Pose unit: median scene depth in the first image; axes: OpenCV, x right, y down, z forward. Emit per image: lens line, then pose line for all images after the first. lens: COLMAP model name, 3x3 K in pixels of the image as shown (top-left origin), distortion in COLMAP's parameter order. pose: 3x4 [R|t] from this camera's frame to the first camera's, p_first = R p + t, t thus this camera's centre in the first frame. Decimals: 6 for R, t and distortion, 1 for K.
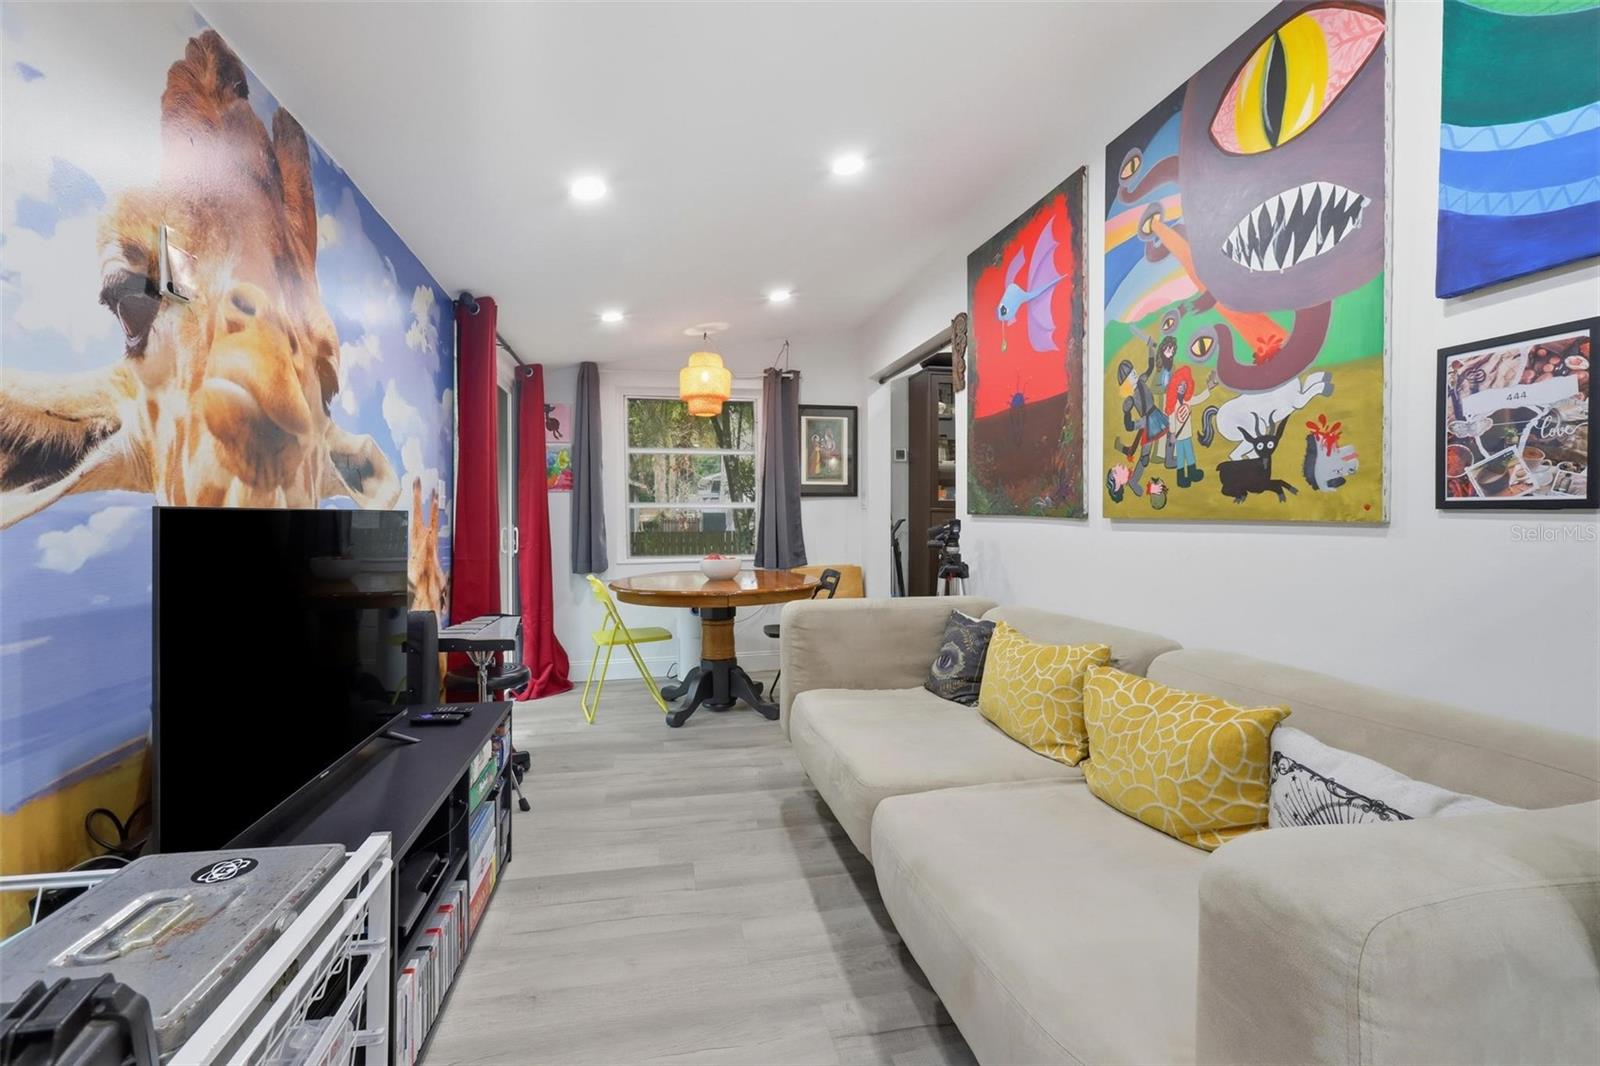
lens RADIAL K [[718.9, 0, 800.3], [0, 718.9, 527.4], [0, 0, 1]] dist [-0.004654, 0.001122]
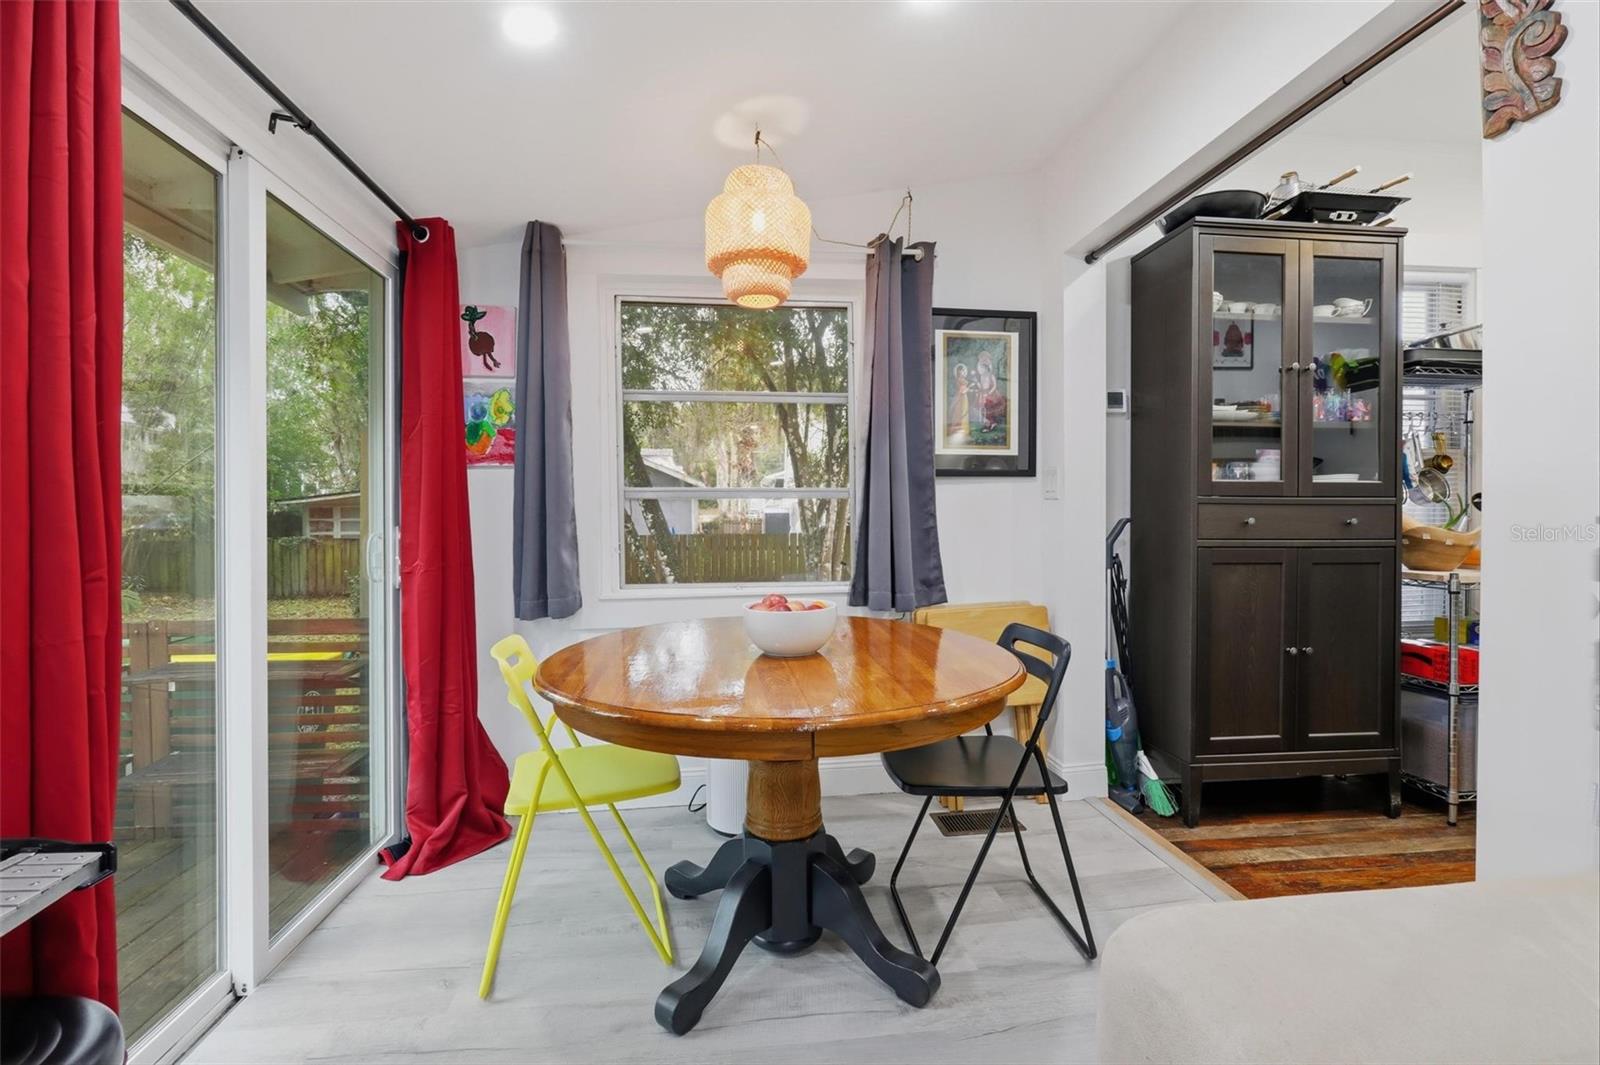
lens RADIAL K [[713.4, 0, 805.1], [0, 713.4, 528.6], [0, 0, 1]] dist [-0.001573, -0.000082]
pose [[0.996740, 0.001505, -0.080664, -0.125357], [-0.001469, 0.999999, 0.000510, -0.008869], [0.080664, -0.000390, 0.996741, 1.070471]]
